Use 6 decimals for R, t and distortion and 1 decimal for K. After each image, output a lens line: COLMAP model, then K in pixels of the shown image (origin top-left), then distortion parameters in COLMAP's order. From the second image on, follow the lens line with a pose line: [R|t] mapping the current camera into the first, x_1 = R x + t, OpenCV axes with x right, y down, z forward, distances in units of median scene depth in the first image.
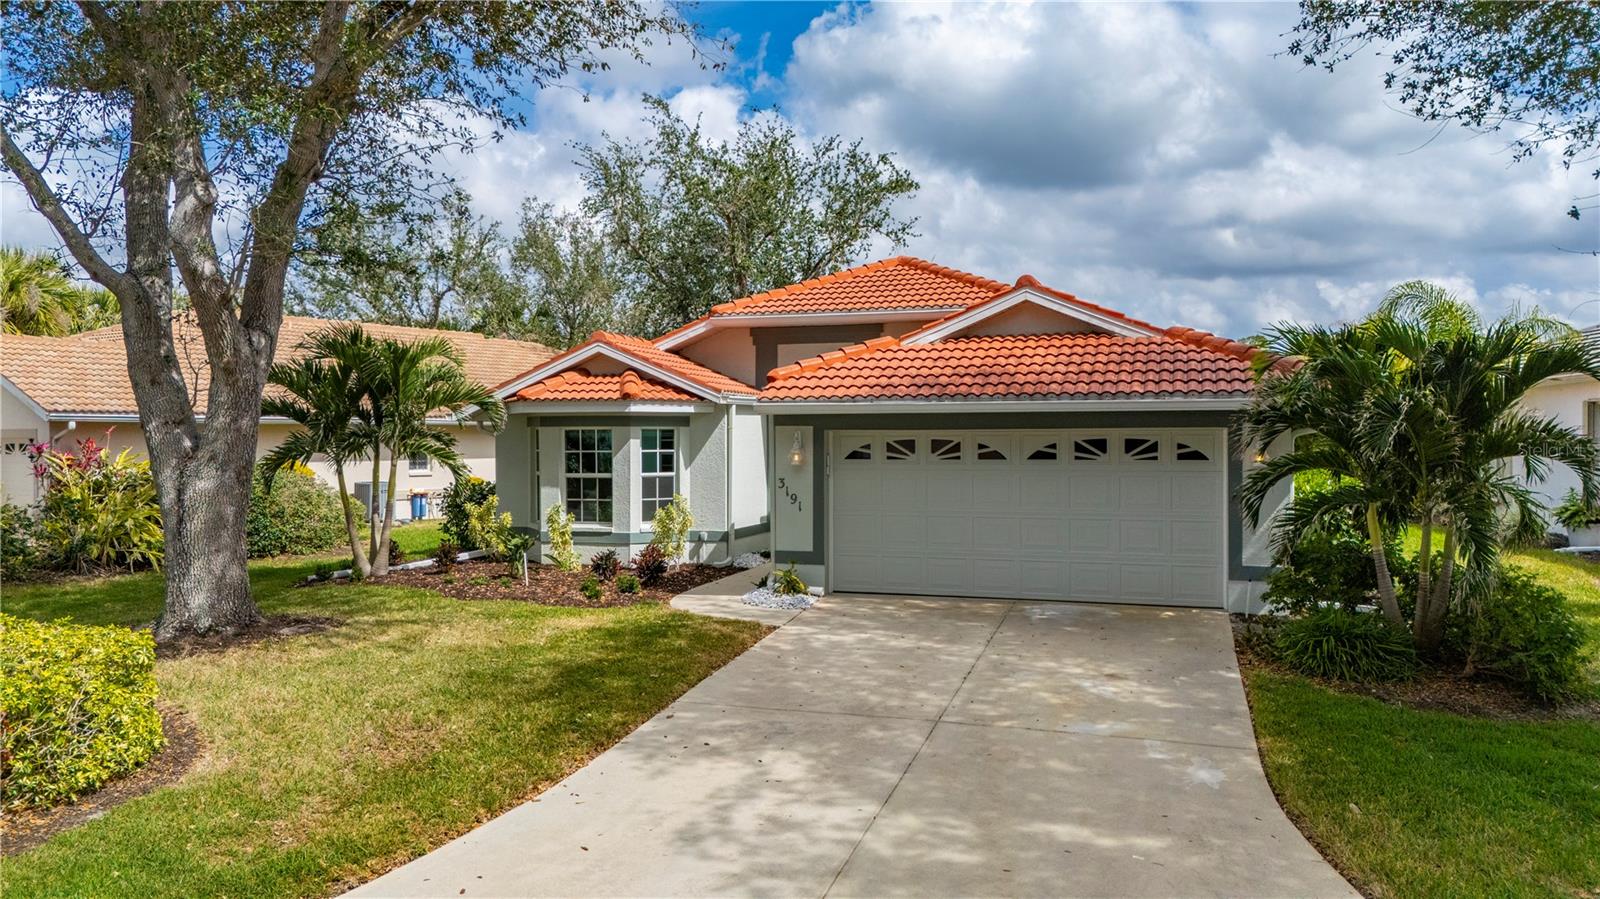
lens RADIAL K [[1174.2, 0, 800.0], [0, 1174.2, 449.5], [0, 0, 1]] dist [0.073156, -0.076177]
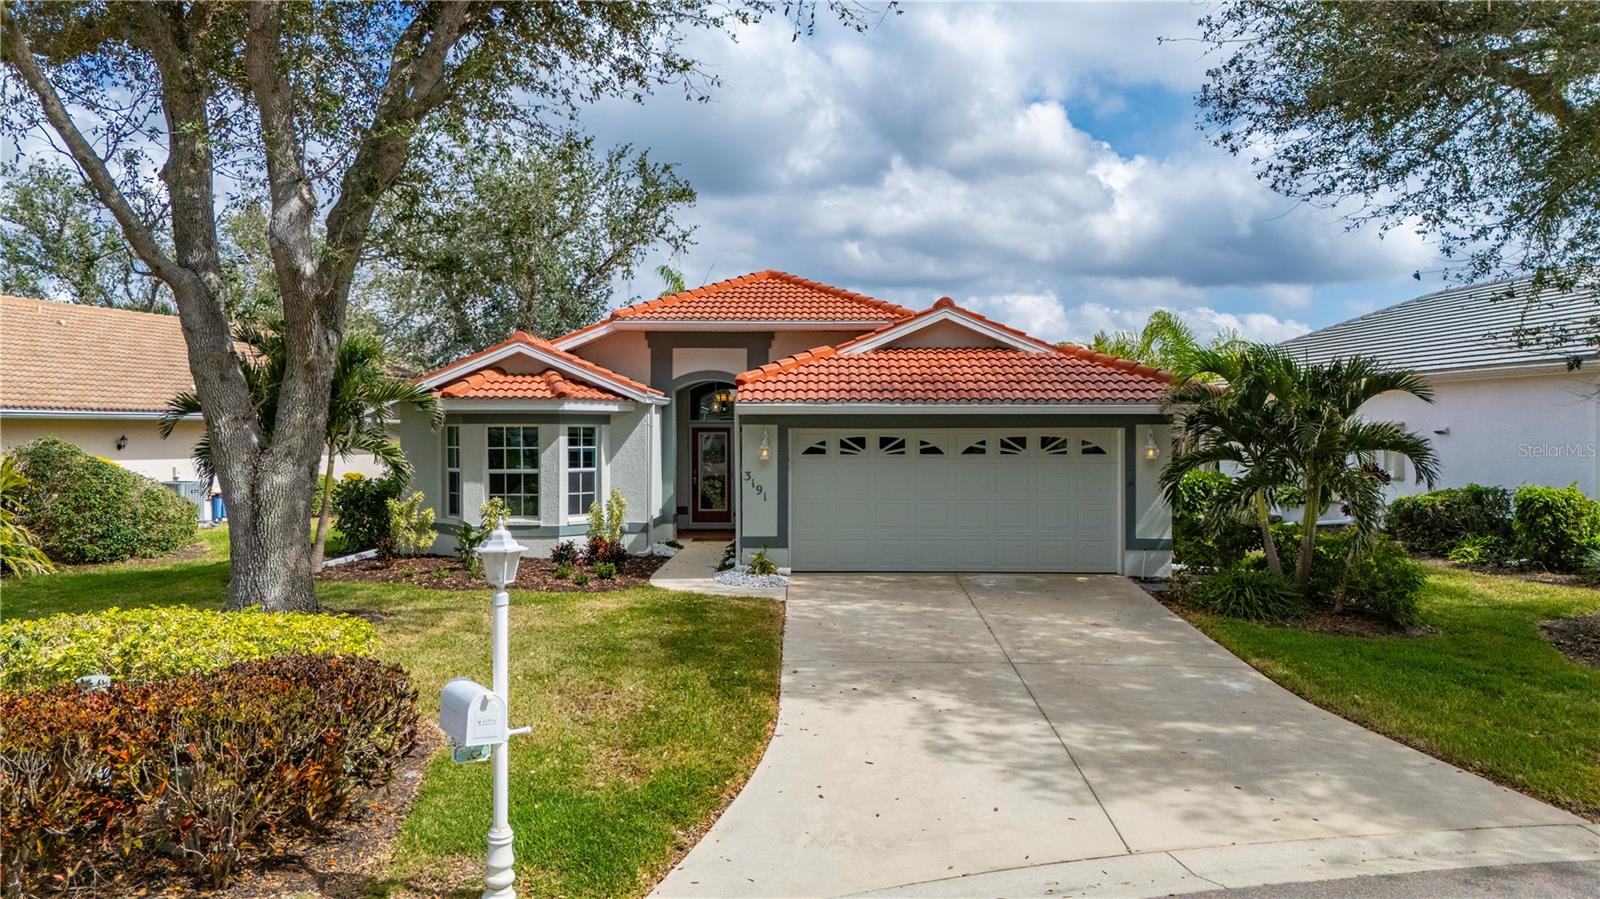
lens RADIAL K [[1174.2, 0, 800.0], [0, 1174.2, 449.5], [0, 0, 1]] dist [0.073156, -0.076177]
pose [[0.956938, -0.000834, 0.290293, -0.297163], [0.000429, 0.999999, 0.001456, 0.002012], [-0.290293, -0.001269, 0.956937, -0.081932]]
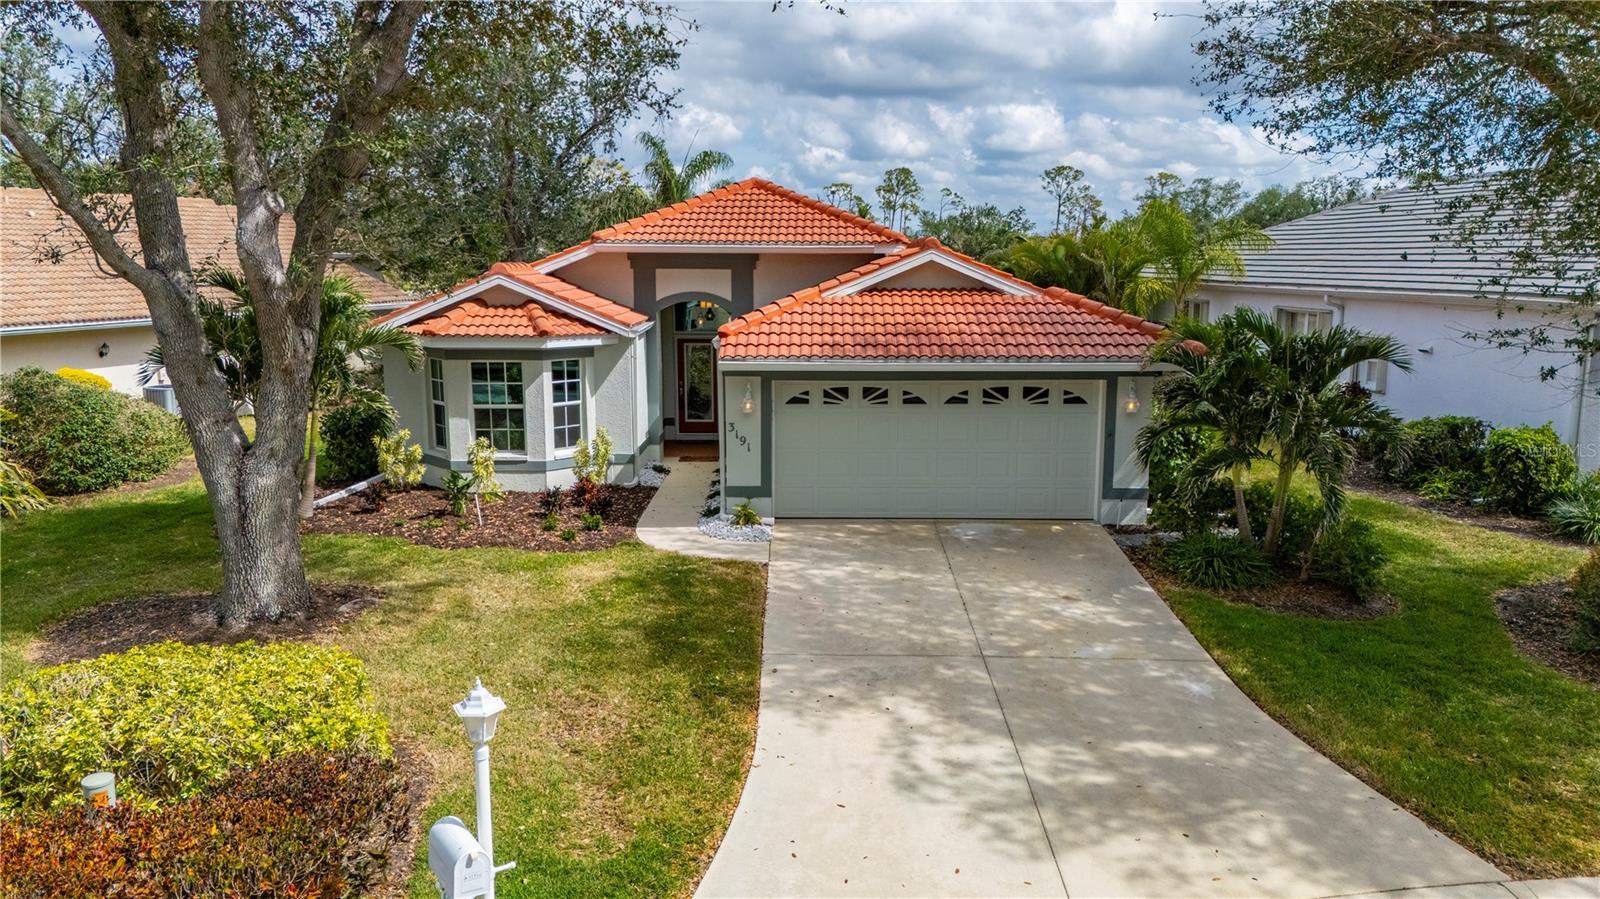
lens RADIAL K [[1174.2, 0, 800.0], [0, 1174.2, 449.5], [0, 0, 1]] dist [0.073156, -0.076177]
pose [[0.955099, -0.045176, 0.292821, -0.287842], [-0.000595, 0.988013, 0.154369, -0.125566], [-0.296285, -0.147612, 0.943624, -0.083083]]
